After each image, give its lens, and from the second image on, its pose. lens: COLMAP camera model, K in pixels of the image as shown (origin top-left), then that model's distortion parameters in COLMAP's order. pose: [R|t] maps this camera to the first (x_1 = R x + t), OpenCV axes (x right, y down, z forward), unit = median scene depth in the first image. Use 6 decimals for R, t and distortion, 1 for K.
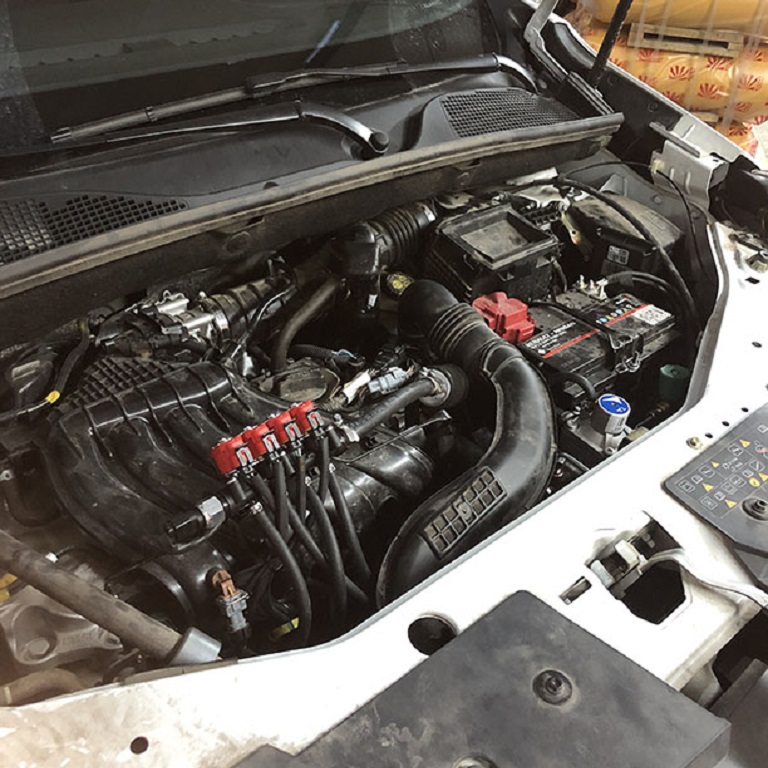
lens RADIAL K [[863.0, 0, 384.0], [0, 863.0, 384.0], [0, 0, 1]] dist [0.057379, -0.254681]
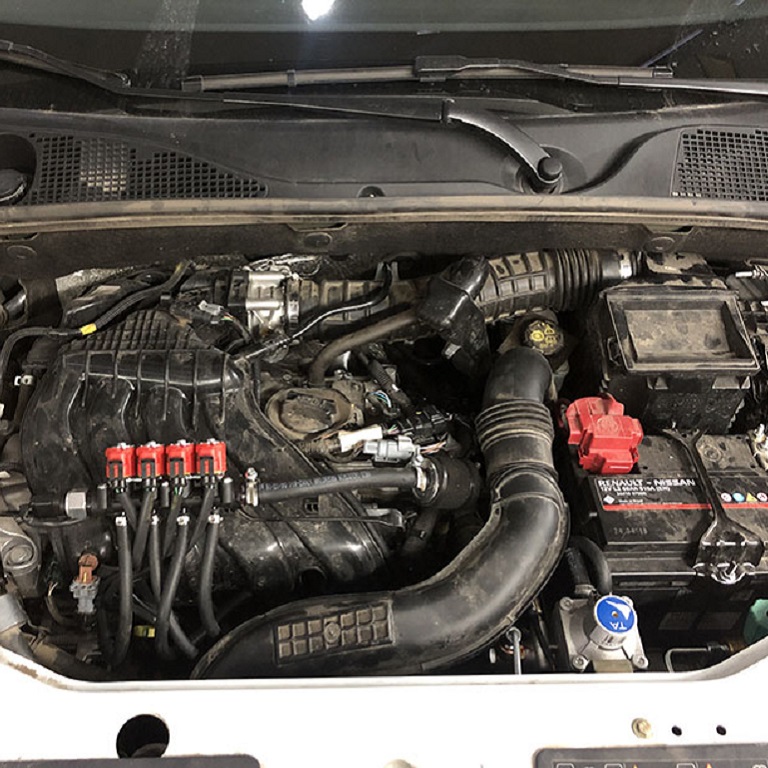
lens RADIAL K [[863.0, 0, 384.0], [0, 863.0, 384.0], [0, 0, 1]] dist [0.057379, -0.254681]
pose [[0.751442, 0.423413, -0.506020, 0.404333], [-0.336303, 0.905620, 0.258367, -0.280287], [0.567658, -0.023971, 0.822916, 0.273719]]
